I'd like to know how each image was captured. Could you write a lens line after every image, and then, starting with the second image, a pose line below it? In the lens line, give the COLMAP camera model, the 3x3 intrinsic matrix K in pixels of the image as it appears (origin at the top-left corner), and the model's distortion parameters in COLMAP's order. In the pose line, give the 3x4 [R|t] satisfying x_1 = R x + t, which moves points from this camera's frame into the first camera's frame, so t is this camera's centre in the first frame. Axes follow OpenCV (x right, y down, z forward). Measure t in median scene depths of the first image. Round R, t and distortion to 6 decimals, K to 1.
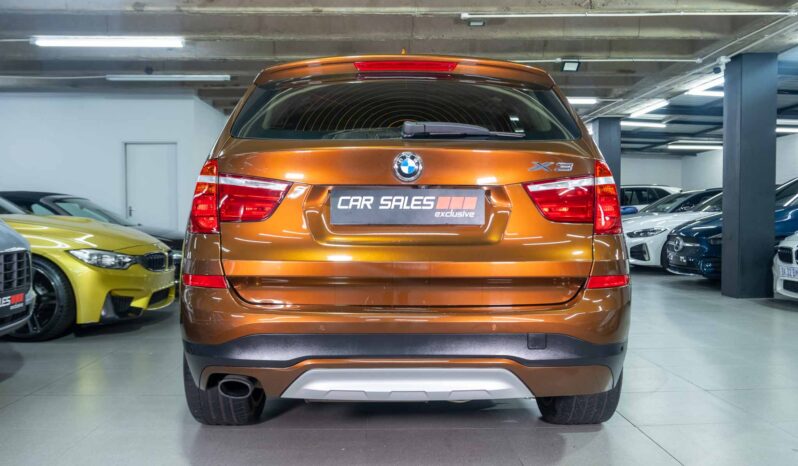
lens RADIAL K [[708.4, 0, 398.3], [0, 708.4, 230.5], [0, 0, 1]] dist [0.013495, 0.001550]
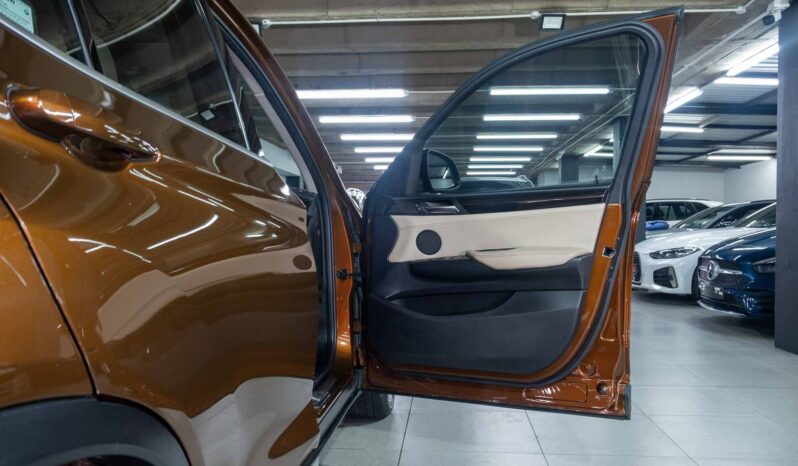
lens RADIAL K [[619.3, 0, 401.9], [0, 619.3, 233.0], [0, 0, 1]] dist [0.004959, 0.002369]
pose [[0.994610, 0.006974, -0.103451, 0.123759], [-0.008653, 0.999838, -0.015790, -0.006490], [0.103324, 0.016600, 0.994509, 0.287026]]
